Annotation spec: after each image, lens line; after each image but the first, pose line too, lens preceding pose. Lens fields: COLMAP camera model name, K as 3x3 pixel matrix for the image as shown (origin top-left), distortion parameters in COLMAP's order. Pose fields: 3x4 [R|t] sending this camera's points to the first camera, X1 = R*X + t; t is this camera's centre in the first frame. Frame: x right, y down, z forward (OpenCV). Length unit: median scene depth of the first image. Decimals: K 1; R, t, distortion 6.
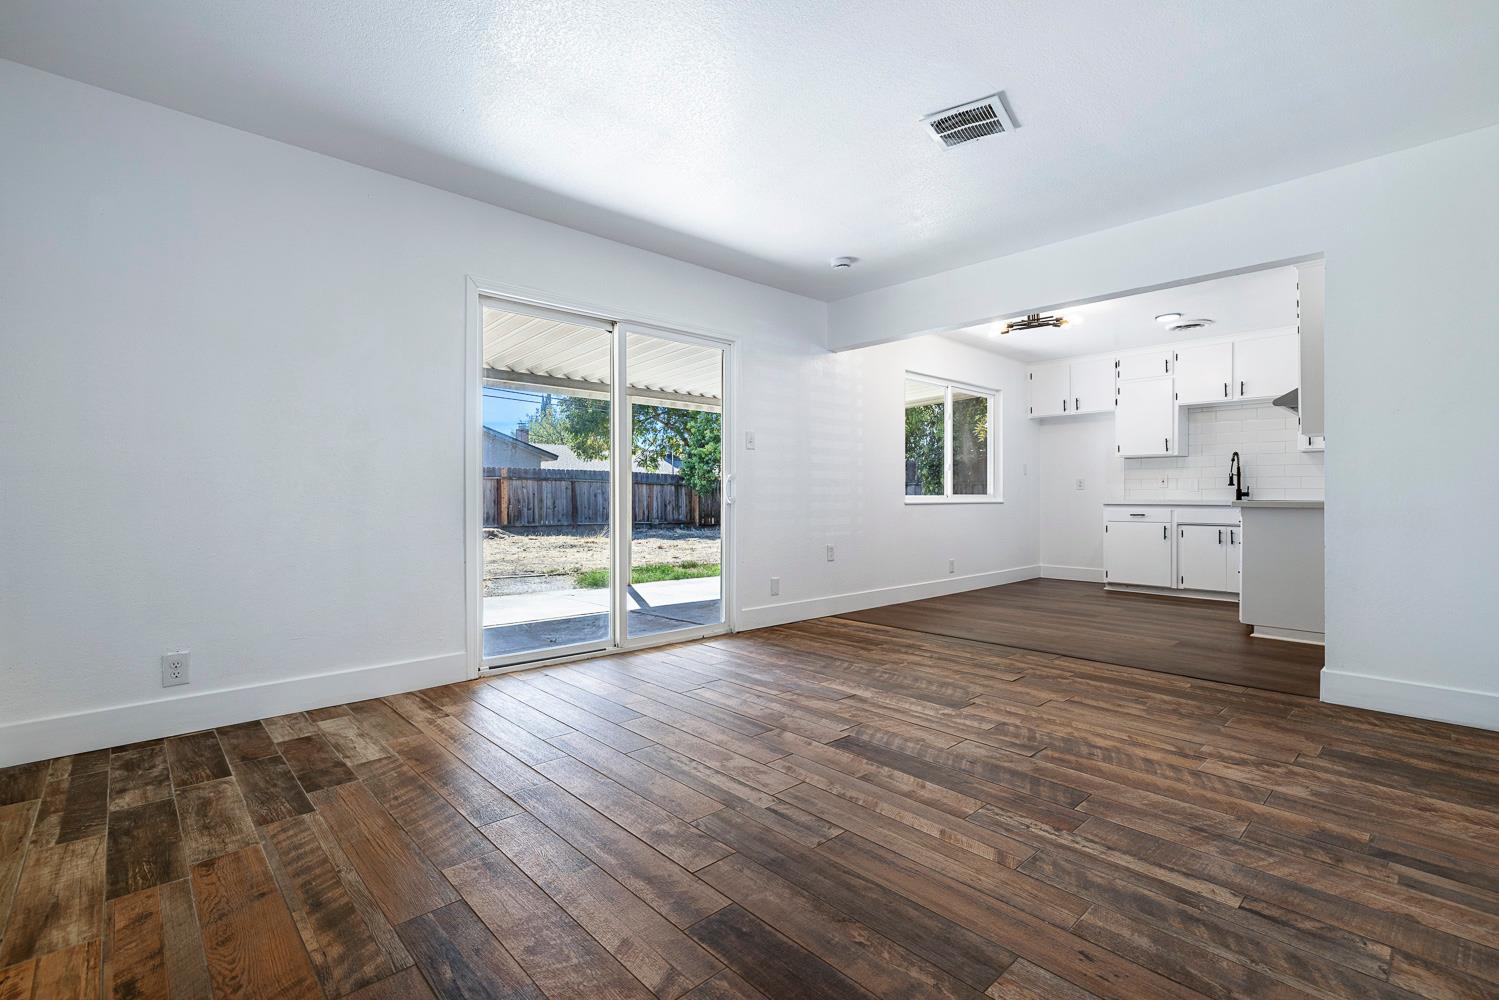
lens RADIAL K [[673.7, 0, 750.6], [0, 673.7, 495.4], [0, 0, 1]] dist [-0.003191, -0.000158]
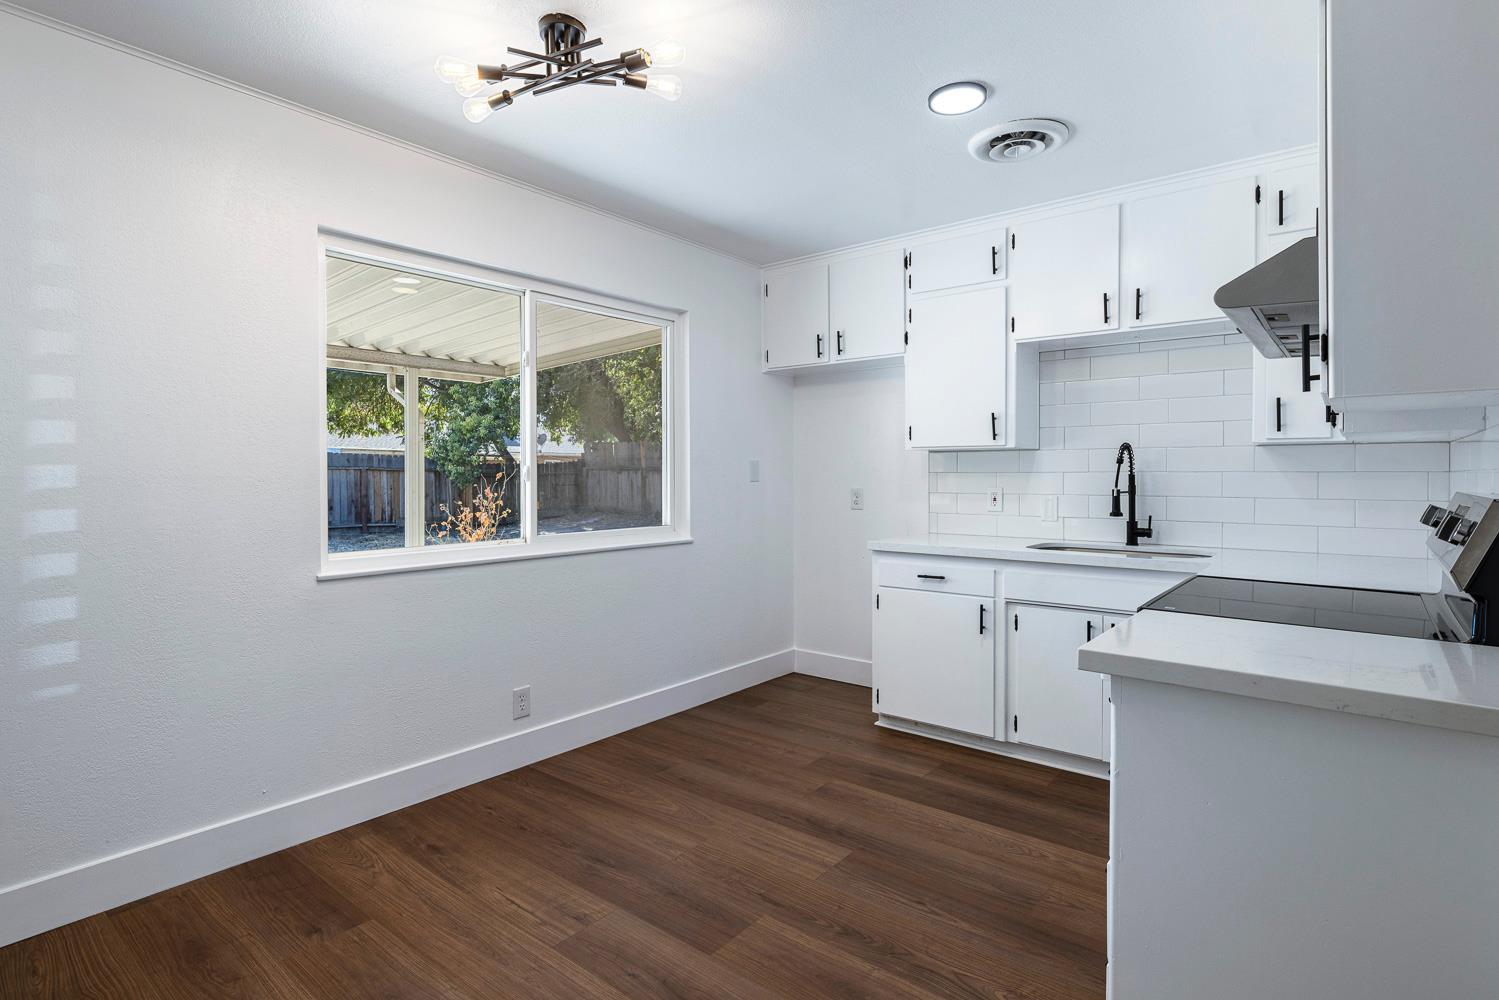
lens RADIAL K [[748.9, 0, 748.2], [0, 748.9, 484.0], [0, 0, 1]] dist [-0.001630, -0.000132]
pose [[0.991124, -0.005456, 0.132827, 0.832486], [0.003434, 0.999875, 0.015443, -0.095229], [-0.132895, -0.014849, 0.991019, 1.102187]]
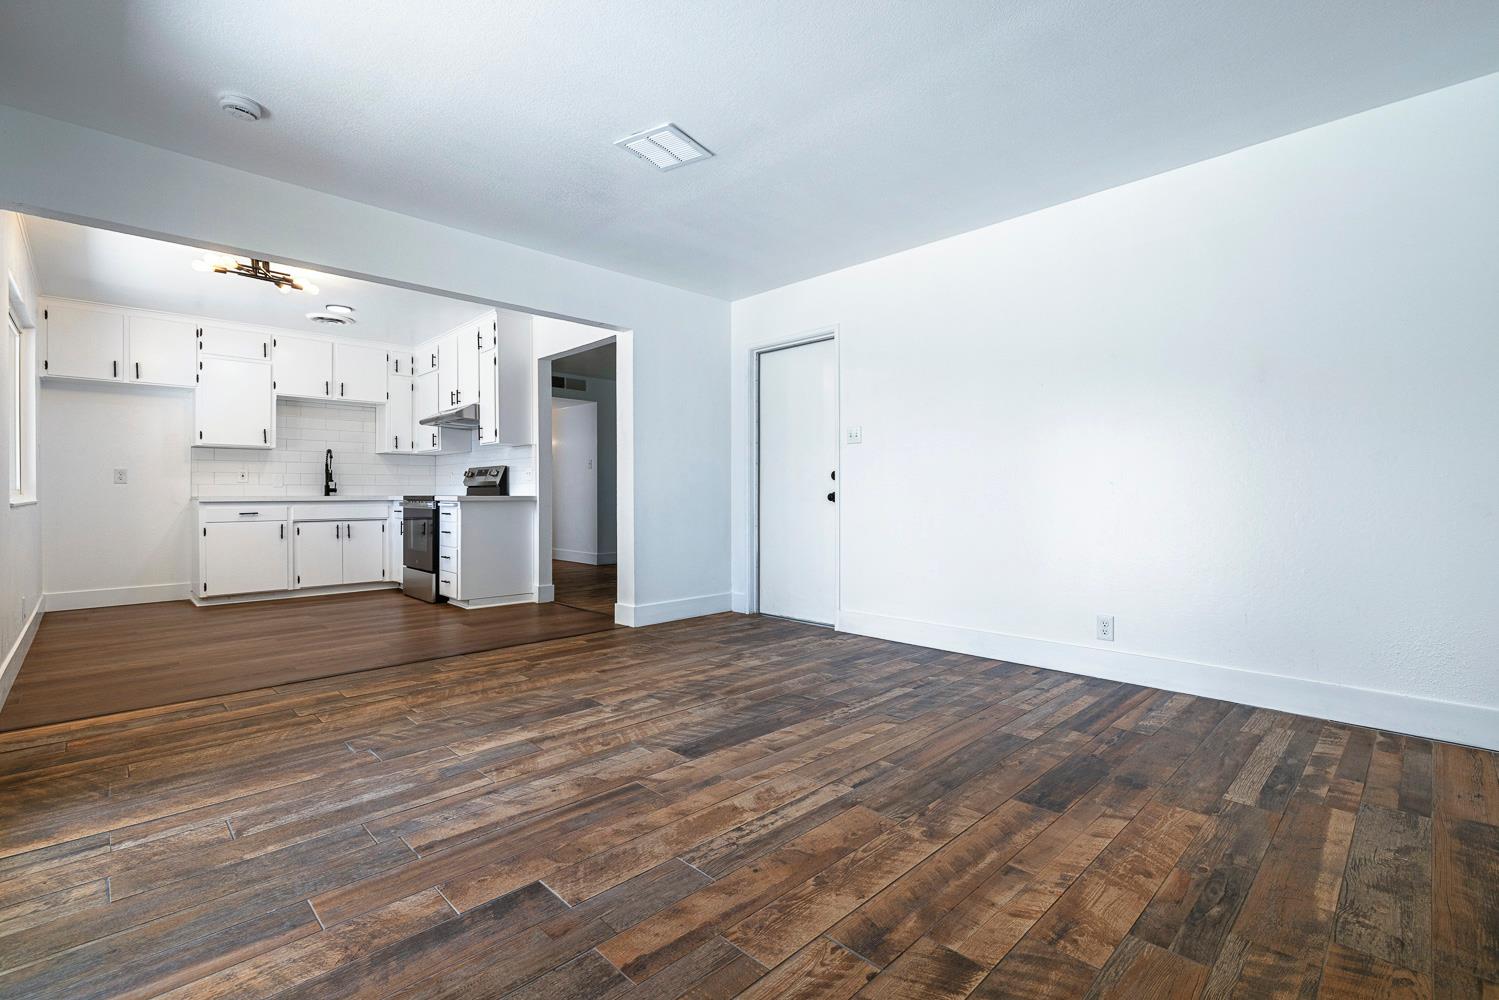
lens RADIAL K [[673.7, 0, 750.6], [0, 673.7, 495.4], [0, 0, 1]] dist [-0.003191, -0.000158]
pose [[-0.022274, -0.005662, 0.999736, -0.689466], [0.000250, 0.999984, 0.005669, 0.001296], [-0.999752, 0.000376, -0.022272, 0.798711]]
